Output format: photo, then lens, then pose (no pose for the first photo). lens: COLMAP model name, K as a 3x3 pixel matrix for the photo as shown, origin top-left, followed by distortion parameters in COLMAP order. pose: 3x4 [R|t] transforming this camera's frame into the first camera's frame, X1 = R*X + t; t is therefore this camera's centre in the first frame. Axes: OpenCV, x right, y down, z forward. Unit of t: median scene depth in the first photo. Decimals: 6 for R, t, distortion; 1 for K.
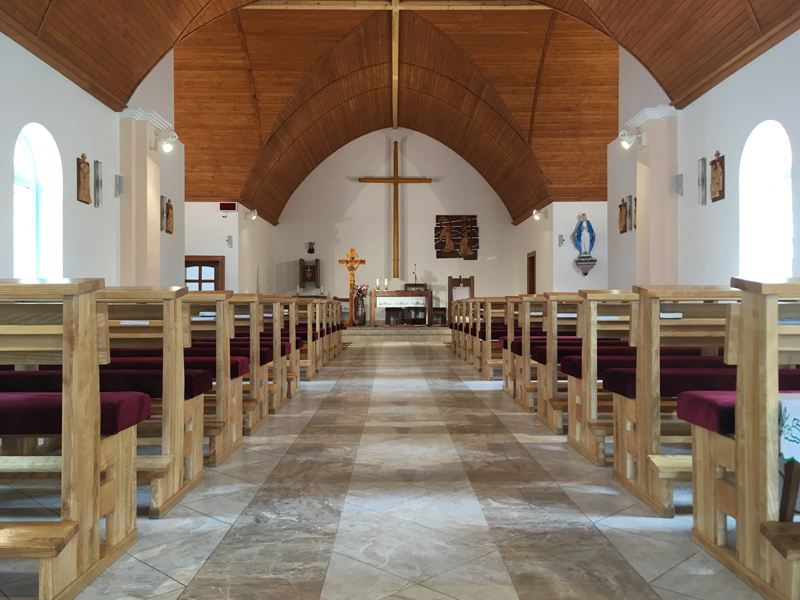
lens RADIAL K [[687.7, 0, 389.1], [0, 687.7, 301.0], [0, 0, 1]] dist [0.393775, -0.136496]
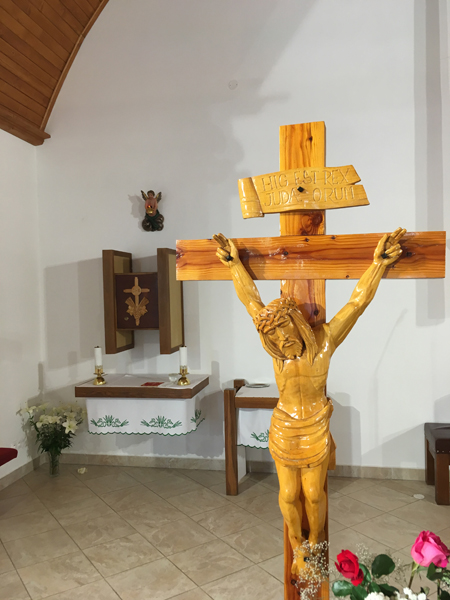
lens RADIAL K [[518.2, 0, 225.0], [0, 518.2, 300.0], [0, 0, 1]] dist [0.093410, -0.141642]
pose [[0.984258, -0.016987, -0.175921, -0.044389], [0.022528, 0.999310, 0.029543, -0.045403], [0.175298, -0.033041, 0.983961, 0.790534]]
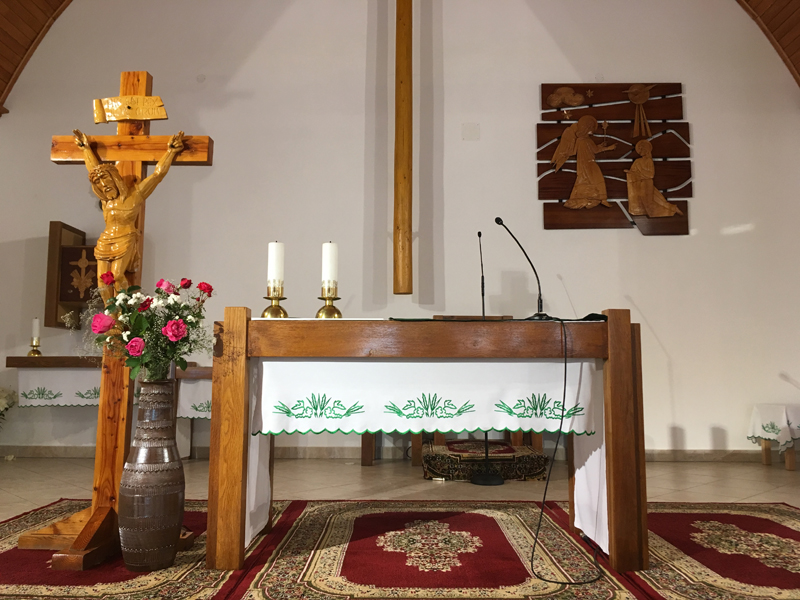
lens RADIAL K [[690.9, 0, 400.0], [0, 690.9, 300.0], [0, 0, 1]] dist [0.093410, -0.141642]
pose [[0.999966, 0.006895, -0.004529, 0.010044], [-0.007300, 0.995313, -0.096433, -0.004177], [0.003842, 0.096462, 0.995329, 0.716370]]
